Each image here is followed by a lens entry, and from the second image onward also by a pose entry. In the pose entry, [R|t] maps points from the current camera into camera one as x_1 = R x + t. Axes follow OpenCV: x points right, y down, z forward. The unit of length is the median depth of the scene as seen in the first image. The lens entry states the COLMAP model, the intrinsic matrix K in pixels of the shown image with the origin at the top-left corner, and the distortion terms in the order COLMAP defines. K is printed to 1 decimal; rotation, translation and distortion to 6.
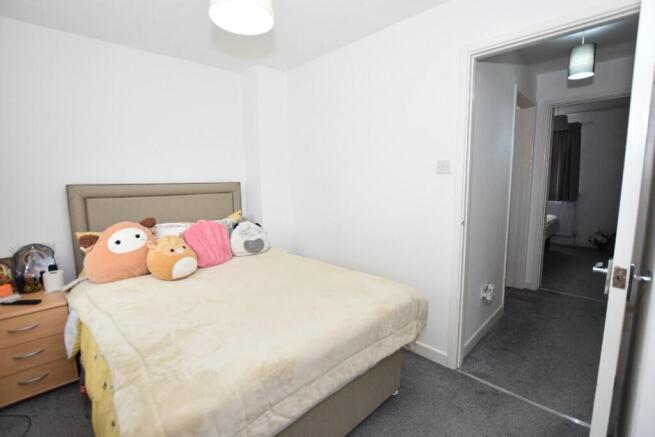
lens RADIAL K [[307.8, 0, 326.6], [0, 307.8, 218.5], [0, 0, 1]] dist [-0.002662, -0.000071]
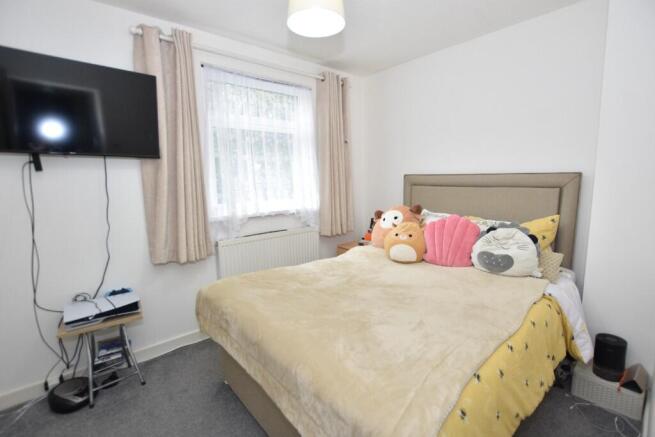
lens RADIAL K [[307.8, 0, 327.2], [0, 307.8, 217.5], [0, 0, 1]] dist [-0.002662, -0.000071]
pose [[-0.077996, 0.152844, -0.985168, 0.562229], [-0.104487, 0.981483, 0.160544, -0.102512], [0.991463, 0.115459, -0.060582, 0.729097]]
